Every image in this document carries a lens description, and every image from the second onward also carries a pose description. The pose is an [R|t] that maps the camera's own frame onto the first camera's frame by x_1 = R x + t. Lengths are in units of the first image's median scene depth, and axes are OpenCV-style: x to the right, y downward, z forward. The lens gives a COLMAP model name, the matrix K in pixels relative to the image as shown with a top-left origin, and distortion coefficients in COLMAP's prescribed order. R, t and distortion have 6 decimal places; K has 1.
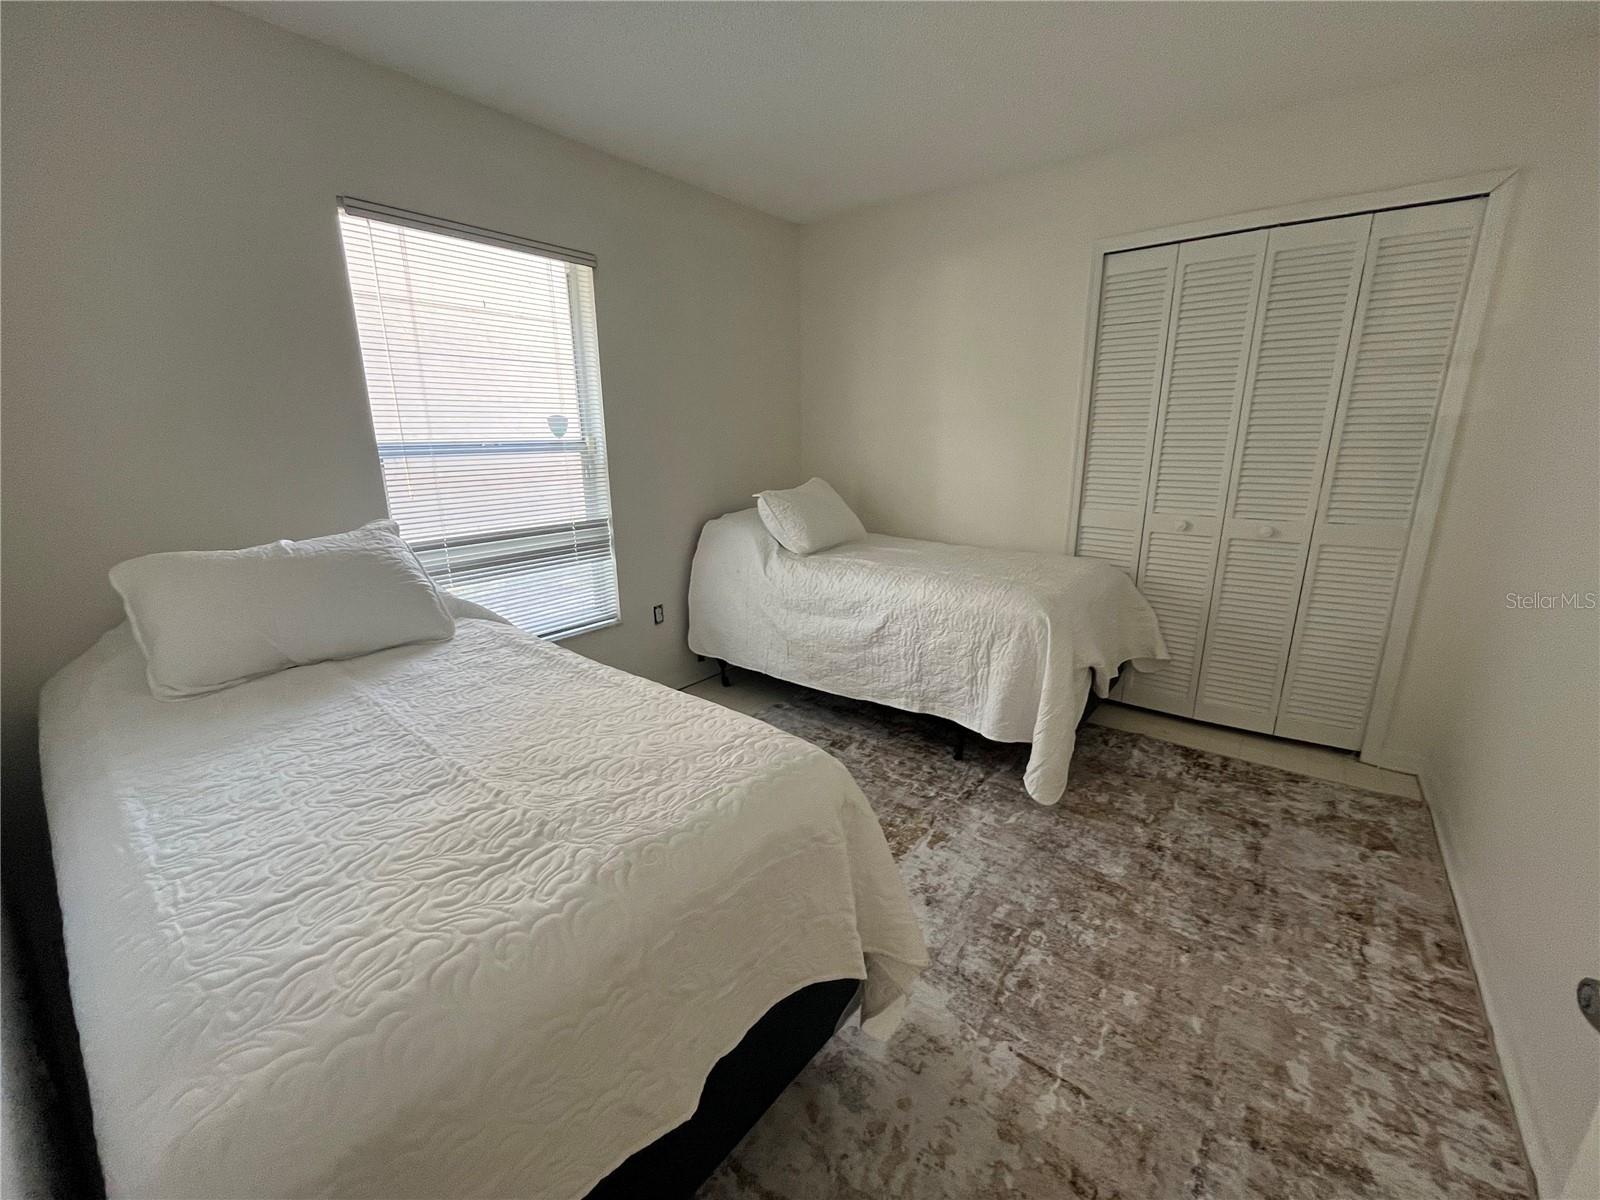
lens RADIAL K [[645.1, 0, 800.0], [0, 645.1, 600.0], [0, 0, 1]] dist [-0.012607, -0.000314]
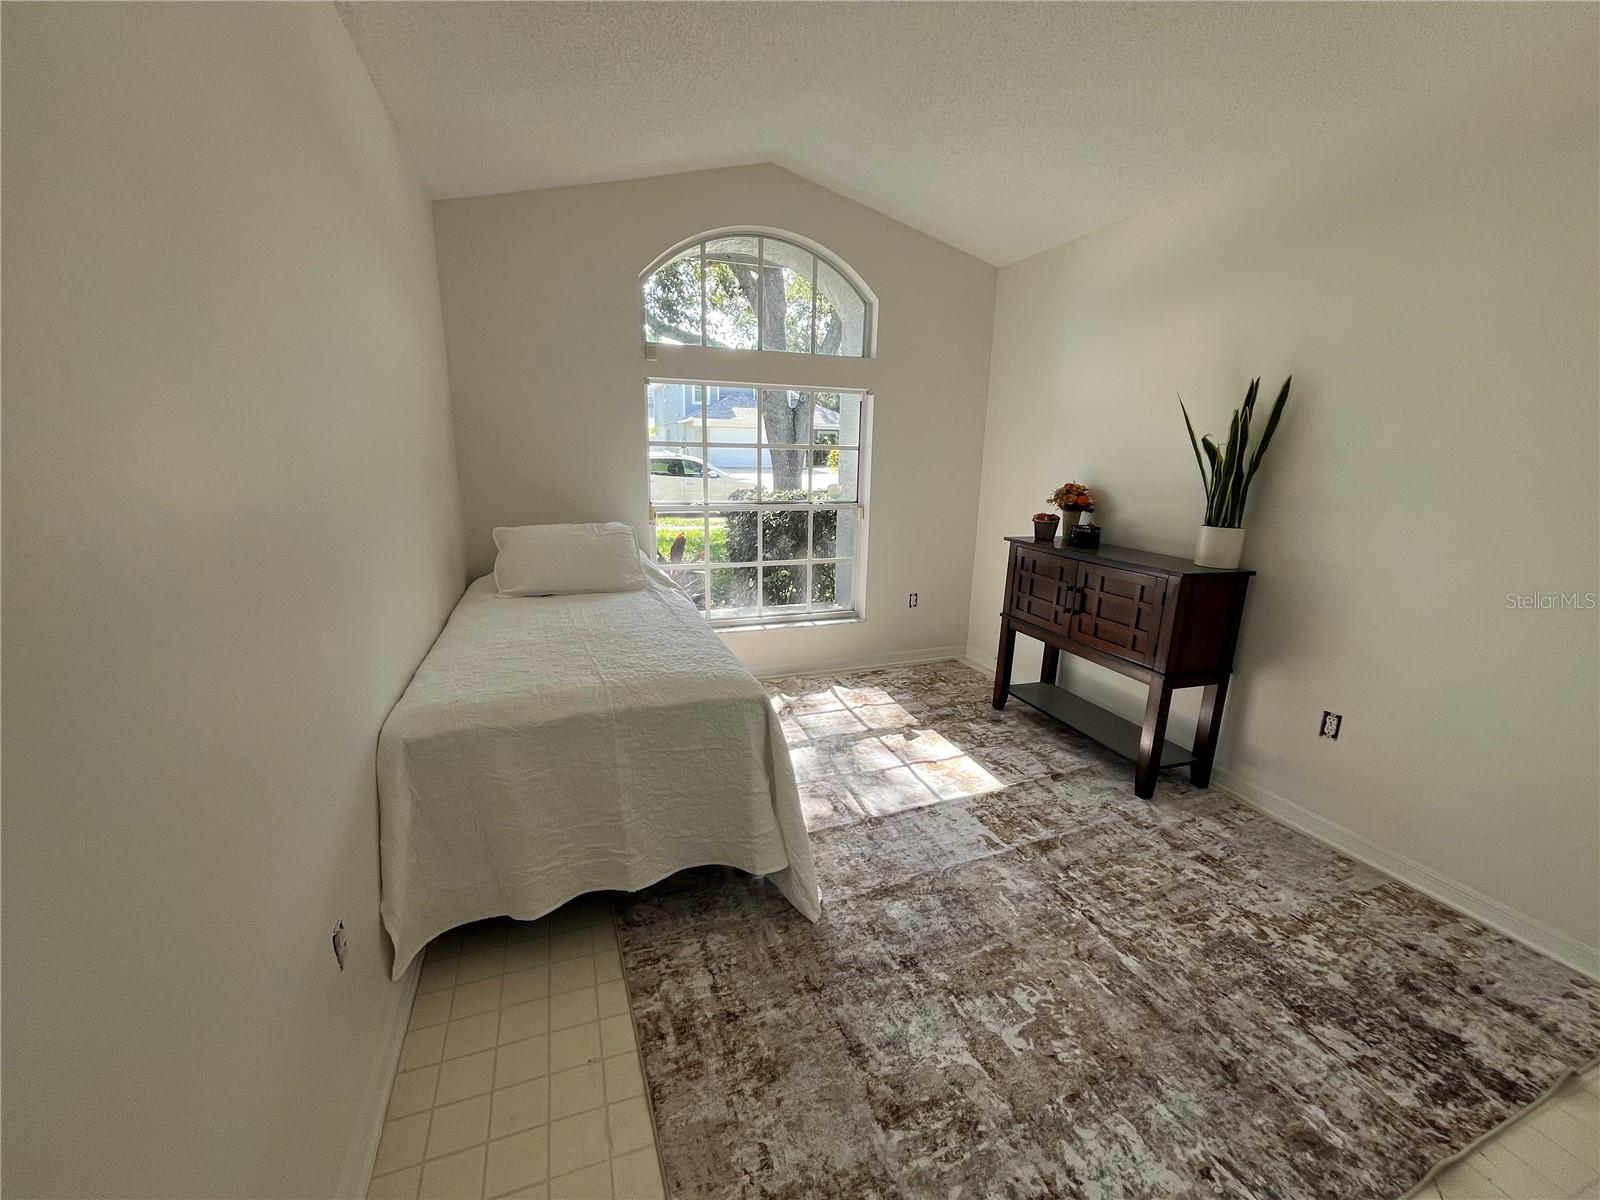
lens RADIAL K [[645.1, 0, 800.0], [0, 645.1, 600.0], [0, 0, 1]] dist [-0.012607, -0.000314]
pose [[-0.491699, 0.201828, -0.847052, 1.340898], [-0.226342, 0.909706, 0.348144, -0.342681], [0.840834, 0.362906, -0.401619, 1.121465]]
